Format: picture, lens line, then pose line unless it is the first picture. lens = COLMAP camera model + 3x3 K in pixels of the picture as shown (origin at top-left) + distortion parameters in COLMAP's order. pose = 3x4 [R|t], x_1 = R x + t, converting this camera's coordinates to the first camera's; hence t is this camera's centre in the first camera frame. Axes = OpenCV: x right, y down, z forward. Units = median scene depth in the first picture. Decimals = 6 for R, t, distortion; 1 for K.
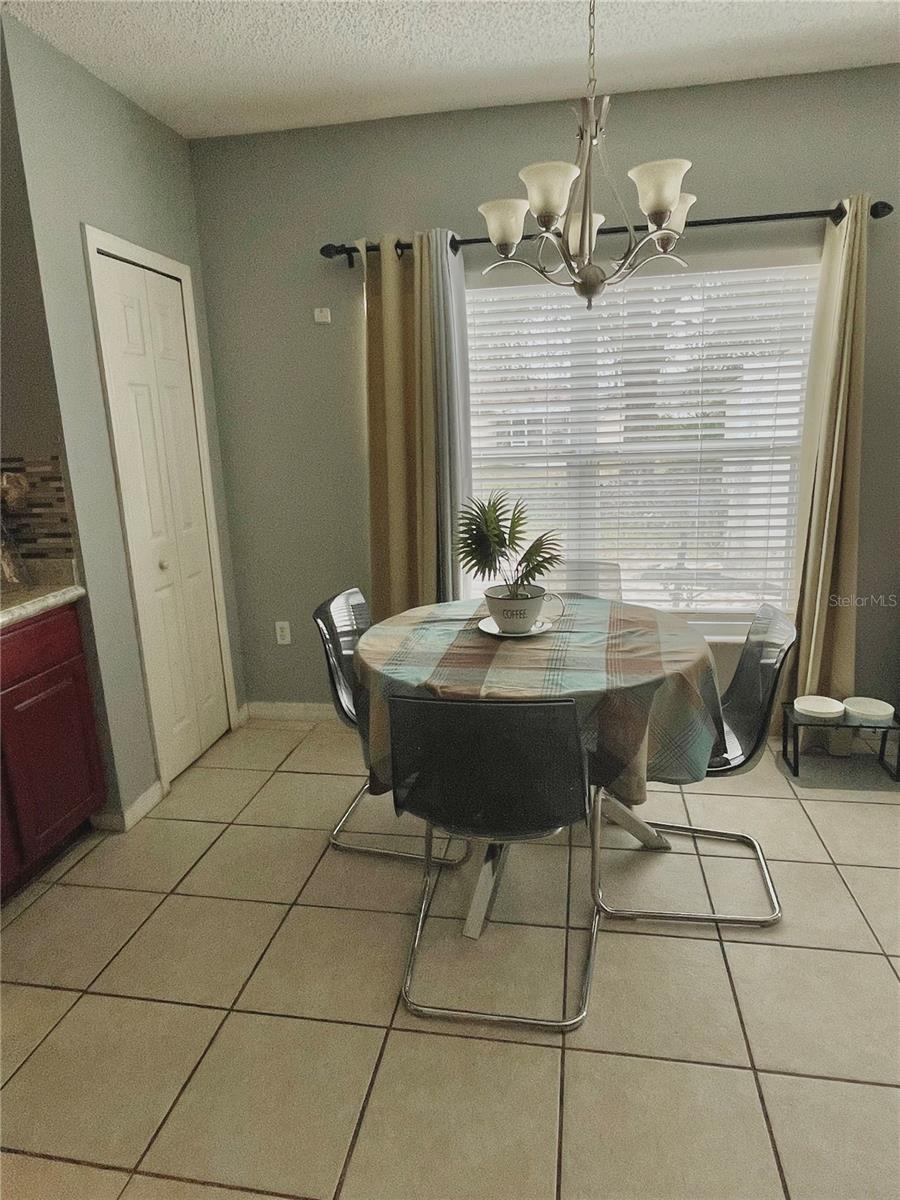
lens RADIAL K [[732.3, 0, 450.0], [0, 732.3, 600.0], [0, 0, 1]] dist [0.000935, 0.000577]
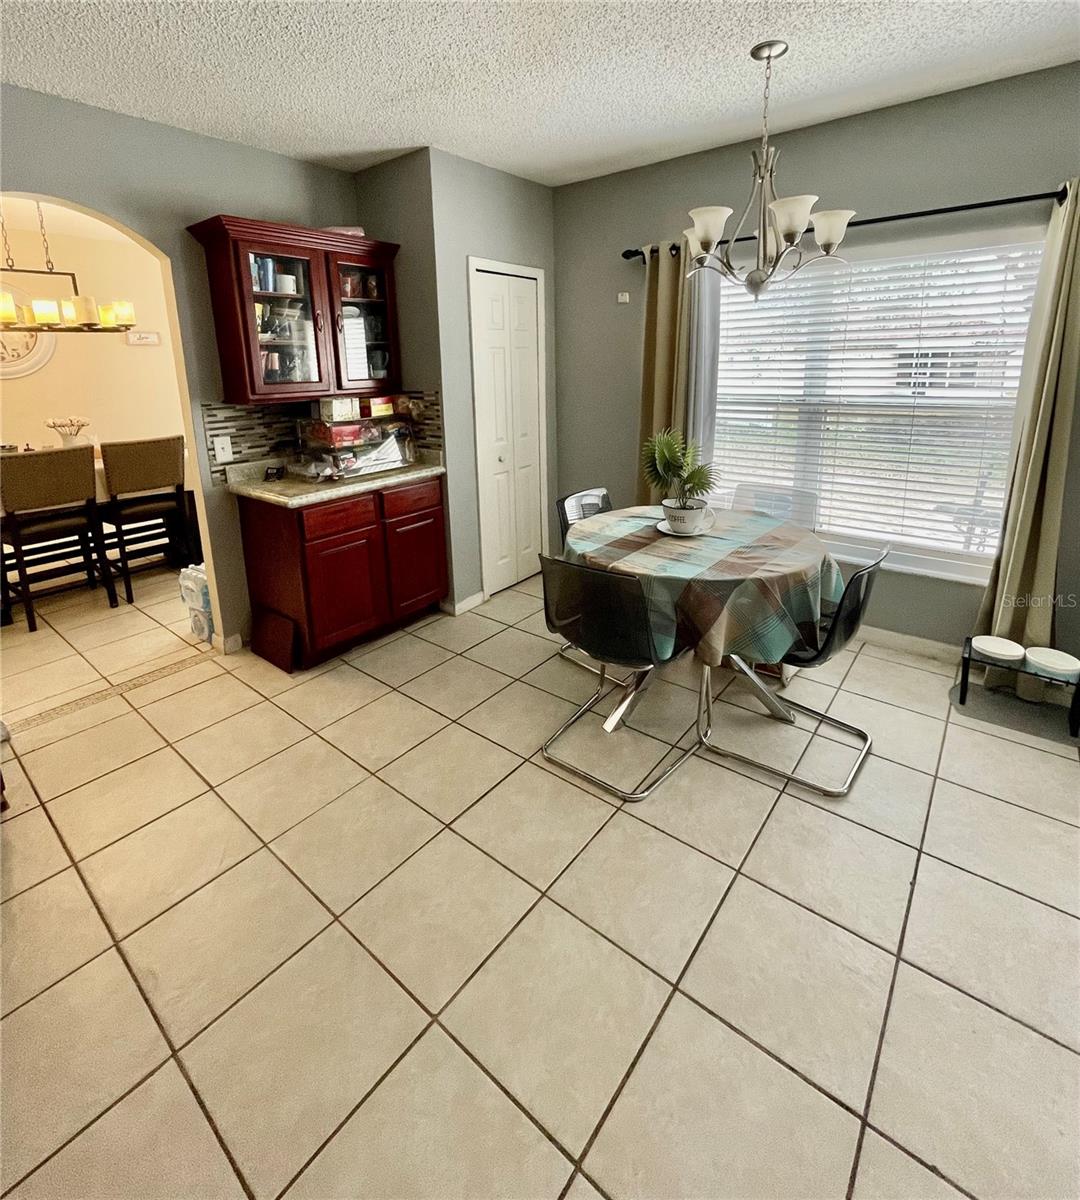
lens RADIAL K [[583.9, 0, 540.9], [0, 583.9, 489.2], [0, 0, 1]] dist [-0.000070, 0.000617]
pose [[0.877875, 0.121158, -0.463310, 0.334884], [-0.123392, 0.992027, 0.025618, -0.030651], [0.462720, 0.034679, 0.885826, -0.103170]]
